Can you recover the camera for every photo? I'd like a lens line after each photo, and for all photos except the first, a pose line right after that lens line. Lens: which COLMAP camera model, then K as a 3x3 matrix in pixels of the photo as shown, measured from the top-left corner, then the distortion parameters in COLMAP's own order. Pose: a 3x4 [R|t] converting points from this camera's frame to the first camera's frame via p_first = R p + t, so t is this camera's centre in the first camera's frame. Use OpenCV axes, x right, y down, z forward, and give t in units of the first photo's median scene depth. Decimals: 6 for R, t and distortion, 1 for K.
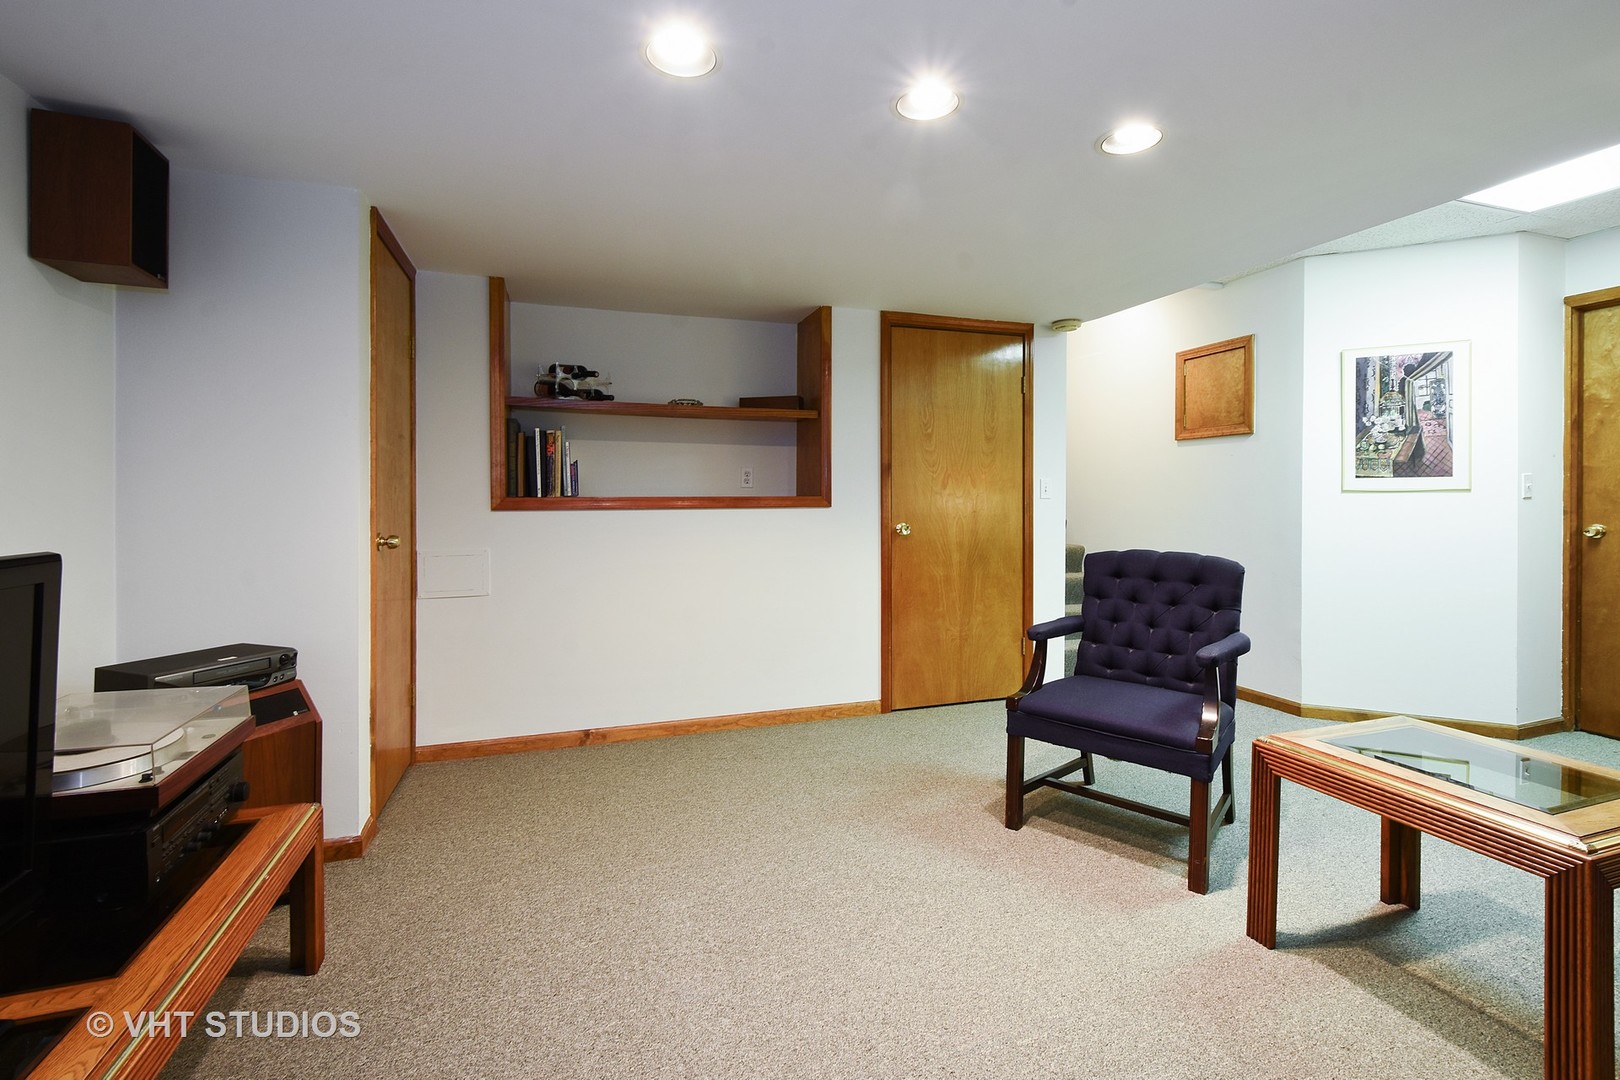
lens RADIAL K [[737.1, 0, 810.2], [0, 737.1, 486.6], [0, 0, 1]] dist [0.012169, -0.000040]
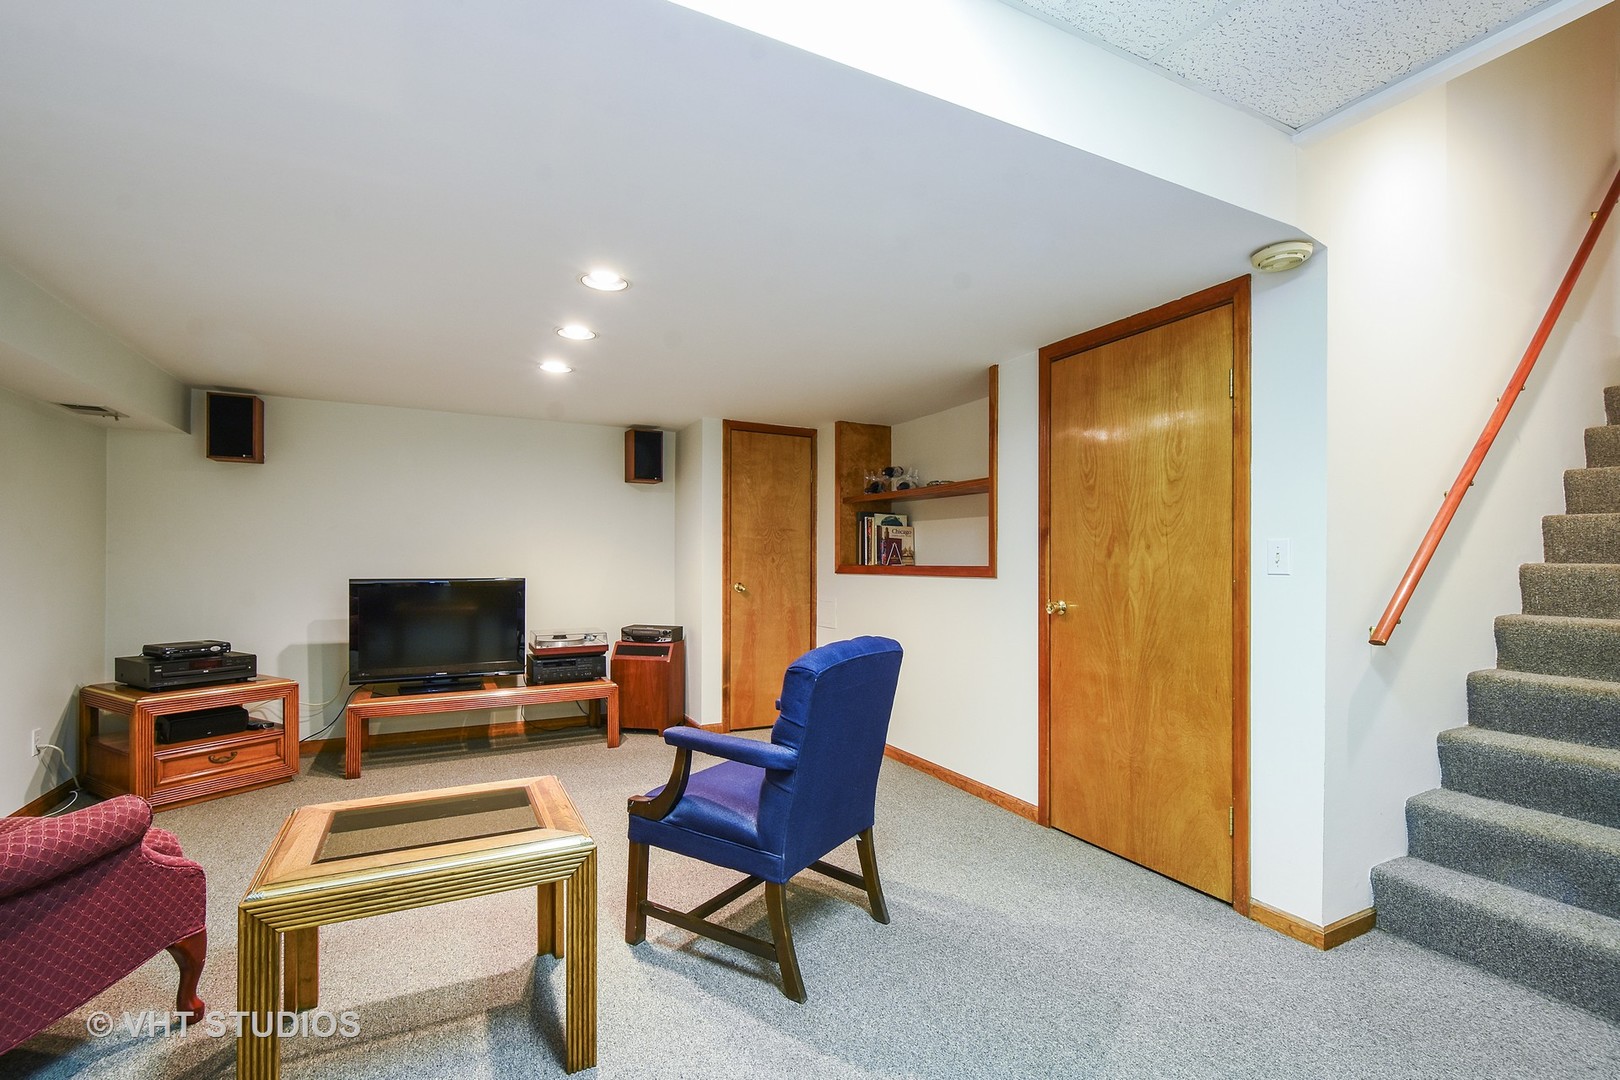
lens RADIAL K [[722.2, 0, 808.0], [0, 722.2, 550.3], [0, 0, 1]] dist [0.011196, -0.008244]
pose [[0.130802, -0.016111, -0.991278, 0.870697], [0.003476, 0.999869, -0.015792, 0.005887], [0.991402, -0.001380, 0.130841, 0.614033]]
